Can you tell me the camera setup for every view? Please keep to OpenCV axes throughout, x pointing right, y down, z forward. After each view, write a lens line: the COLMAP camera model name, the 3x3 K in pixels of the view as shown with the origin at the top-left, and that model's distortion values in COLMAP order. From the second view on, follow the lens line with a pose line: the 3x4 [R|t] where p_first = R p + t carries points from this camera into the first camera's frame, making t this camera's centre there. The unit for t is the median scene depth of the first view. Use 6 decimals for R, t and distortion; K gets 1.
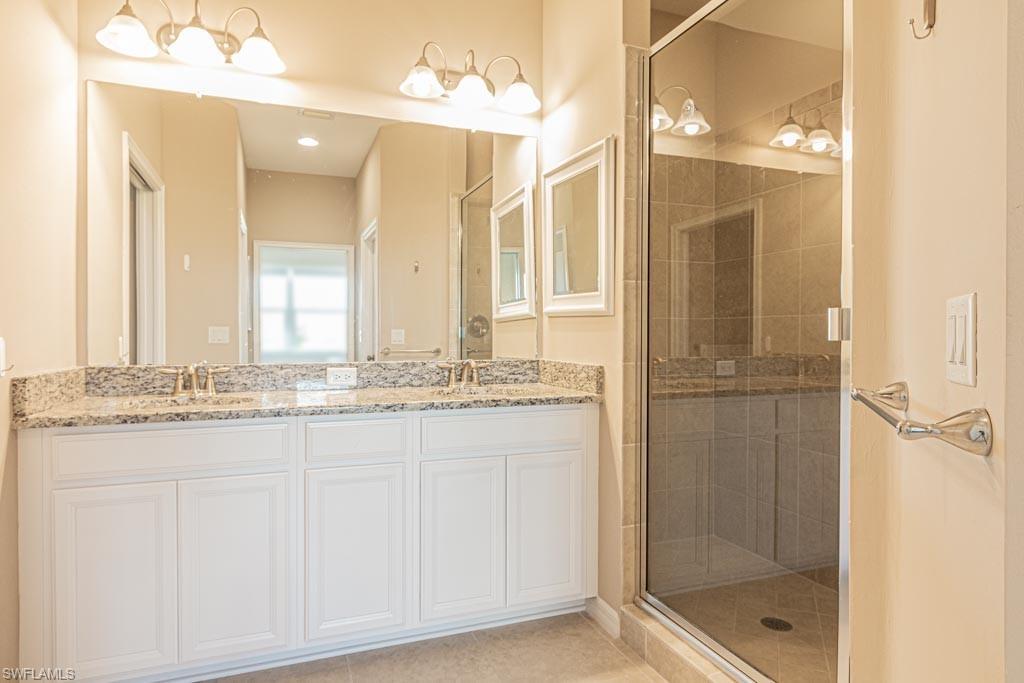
lens RADIAL K [[578.8, 0, 508.2], [0, 578.8, 327.3], [0, 0, 1]] dist [-0.026903, 0.000757]
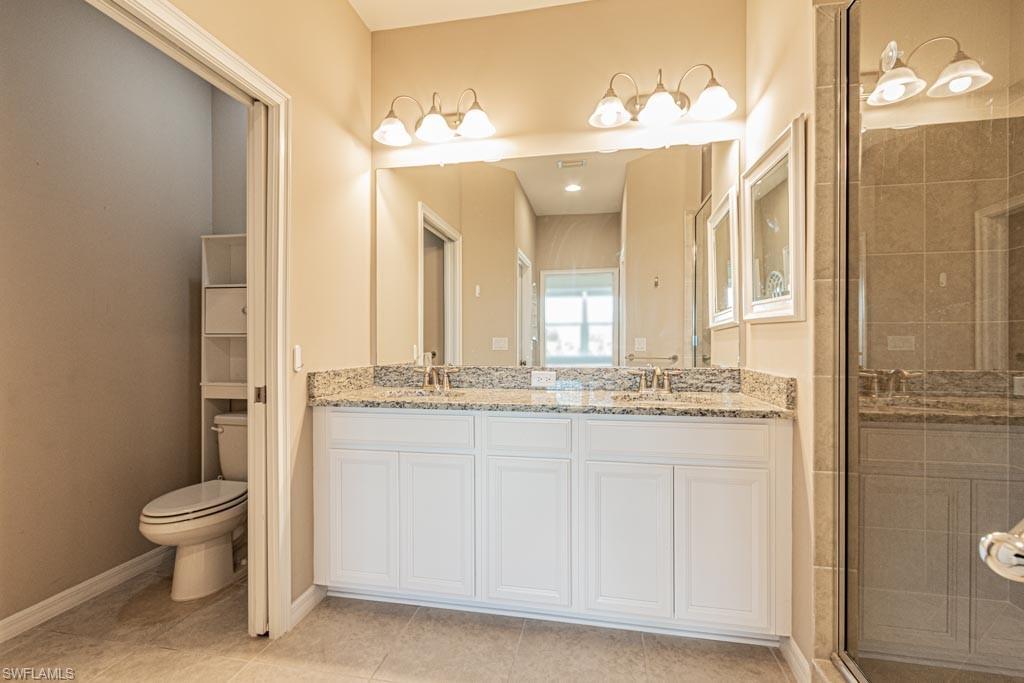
lens RADIAL K [[473.0, 0, 500.3], [0, 473.0, 336.7], [0, 0, 1]] dist [-0.015161, 0.000547]
pose [[0.839689, -0.009236, -0.542989, 0.173764], [0.009024, 0.999955, -0.003054, 0.001596], [0.542992, -0.002336, 0.839734, 0.148924]]
